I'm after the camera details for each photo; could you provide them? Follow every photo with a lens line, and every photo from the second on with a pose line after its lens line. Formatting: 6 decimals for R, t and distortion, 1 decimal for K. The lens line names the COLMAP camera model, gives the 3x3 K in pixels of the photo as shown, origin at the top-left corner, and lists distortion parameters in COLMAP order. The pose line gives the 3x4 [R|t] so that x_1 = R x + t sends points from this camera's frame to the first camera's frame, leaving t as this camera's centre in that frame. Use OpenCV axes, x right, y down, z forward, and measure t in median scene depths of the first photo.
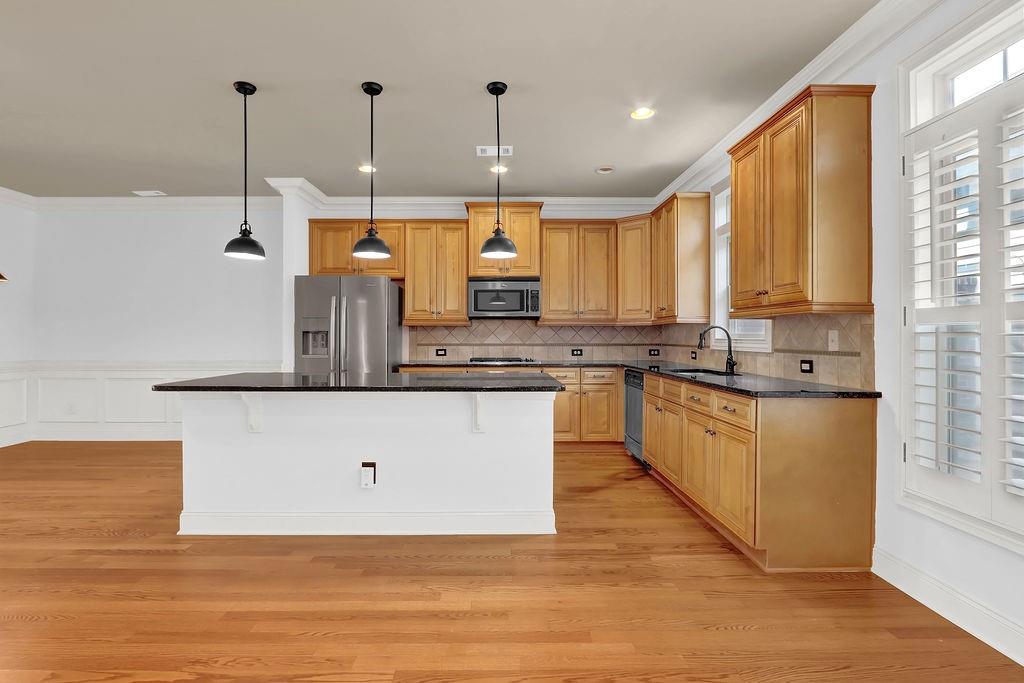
lens RADIAL K [[490.0, 0, 503.6], [0, 490.0, 336.9], [0, 0, 1]] dist [-0.015148, 0.000443]
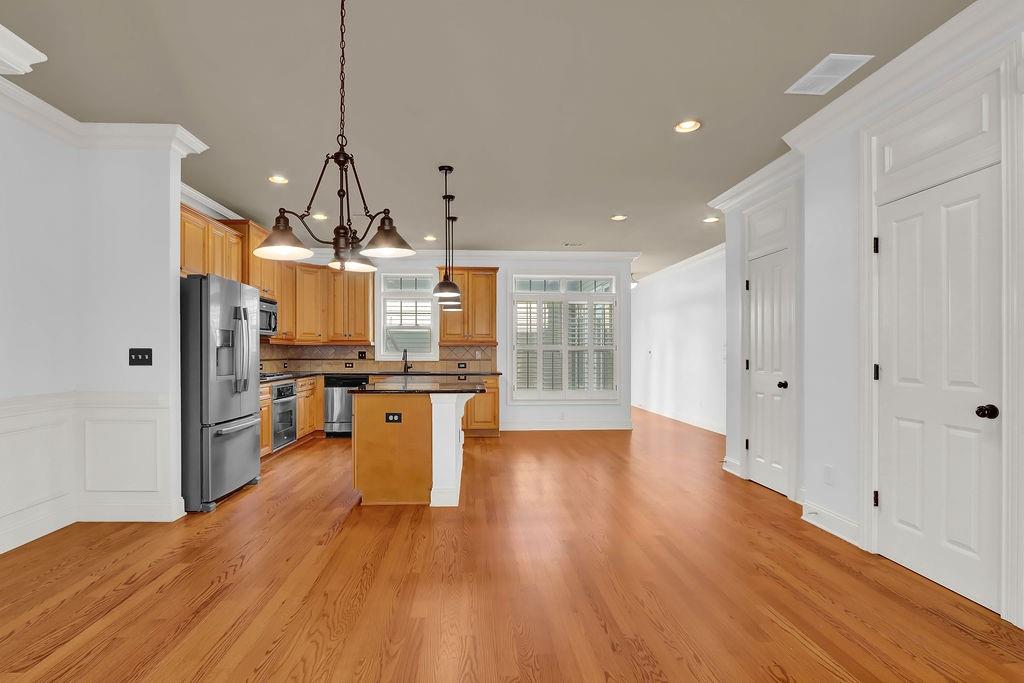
lens RADIAL K [[500.2, 0, 499.1], [0, 500.2, 351.7], [0, 0, 1]] dist [-0.015700, 0.000216]
pose [[-0.042608, 0.003267, 0.999087, -1.171237], [-0.001306, 0.999994, -0.003325, -0.001003], [-0.999091, -0.001447, -0.042603, 0.550791]]
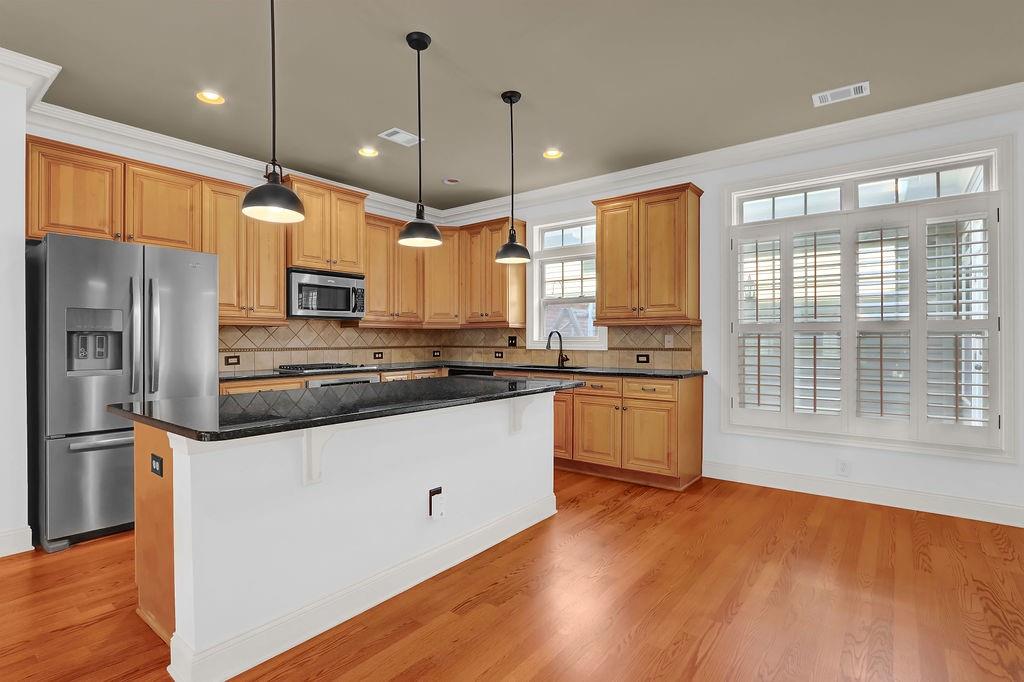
lens RADIAL K [[499.2, 0, 501.5], [0, 499.2, 337.4], [0, 0, 1]] dist [-0.016301, 0.000802]
pose [[0.633518, 0.000442, 0.773728, -0.513119], [0.001734, 0.999997, -0.001991, -0.001891], [-0.773726, 0.002603, 0.633515, 0.214136]]
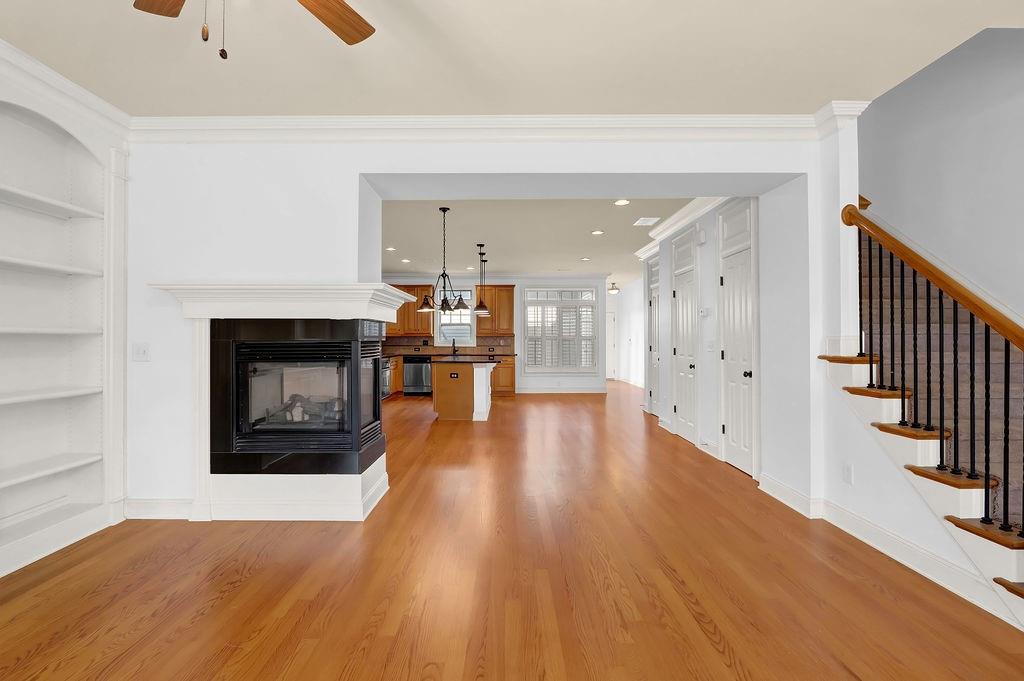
lens RADIAL K [[490.0, 0, 503.6], [0, 490.0, 335.9], [0, 0, 1]] dist [-0.015148, 0.000443]
pose [[0.015590, 0.006441, 0.999858, -1.887627], [0.000183, 0.999979, -0.006444, -0.012398], [-0.999878, 0.000284, 0.015589, 0.506786]]
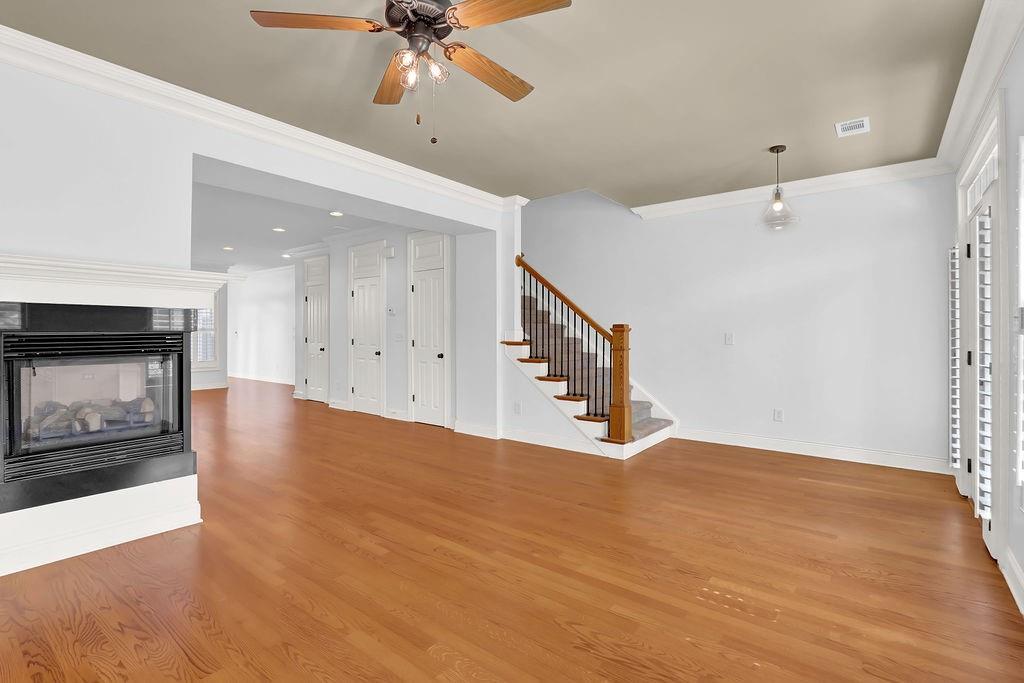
lens RADIAL K [[483.0, 0, 503.3], [0, 483.0, 333.7], [0, 0, 1]] dist [-0.014785, 0.000006]
pose [[-0.773126, -0.003211, 0.634244, -1.920974], [-0.000994, 0.999992, 0.003851, -0.011487], [-0.634251, 0.002347, -0.773123, 0.944617]]
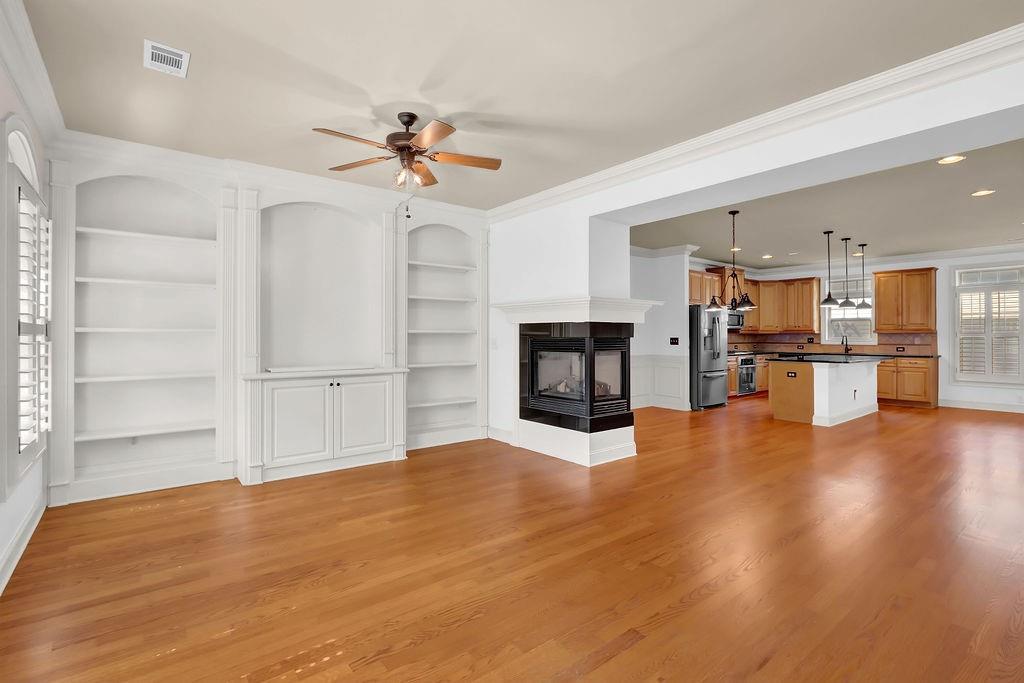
lens RADIAL K [[476.4, 0, 500.7], [0, 476.4, 333.7], [0, 0, 1]] dist [-0.014727, 0.000382]
pose [[0.798967, 0.003451, 0.601366, -1.900840], [-0.000951, 0.999990, -0.004475, -0.013037], [-0.601375, 0.003003, 0.798962, 0.084860]]
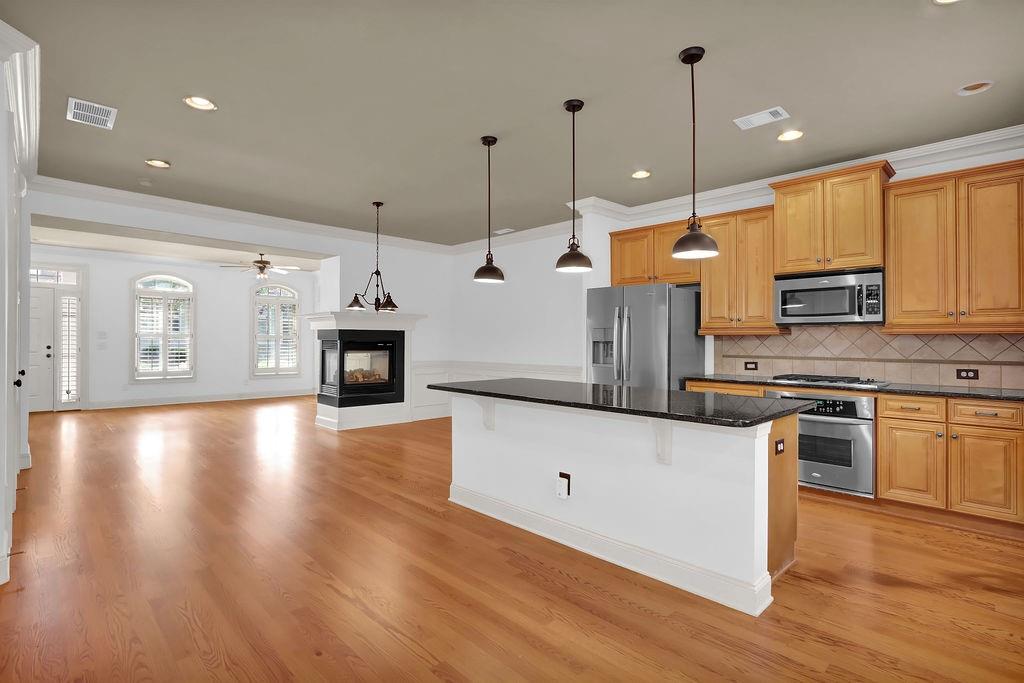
lens RADIAL K [[499.2, 0, 501.5], [0, 499.2, 337.9], [0, 0, 1]] dist [-0.016301, 0.000802]
pose [[0.681688, -0.000676, -0.731642, 0.232355], [-0.004091, 0.999980, -0.004736, -0.012226], [0.731631, 0.006222, 0.681672, 0.112381]]
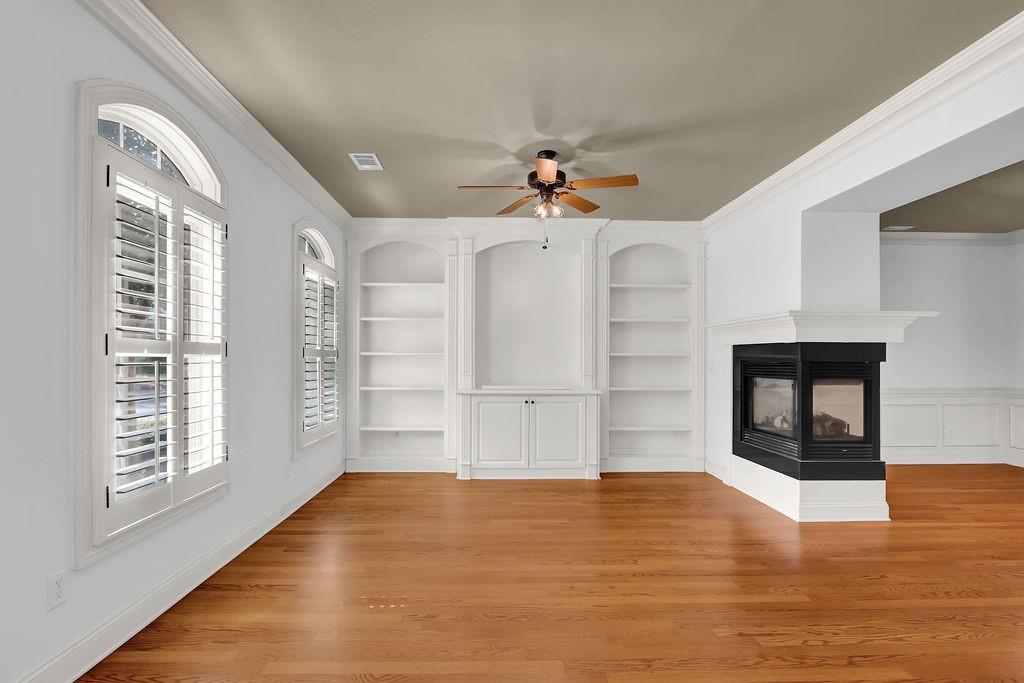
lens RADIAL K [[482.1, 0, 499.6], [0, 482.1, 358.4], [0, 0, 1]] dist [-0.014434, 0.000300]
pose [[0.999960, 0.004301, 0.007898, -1.685987], [-0.004304, 0.999991, 0.000376, -0.013272], [-0.007896, -0.000410, 0.999969, -0.024999]]
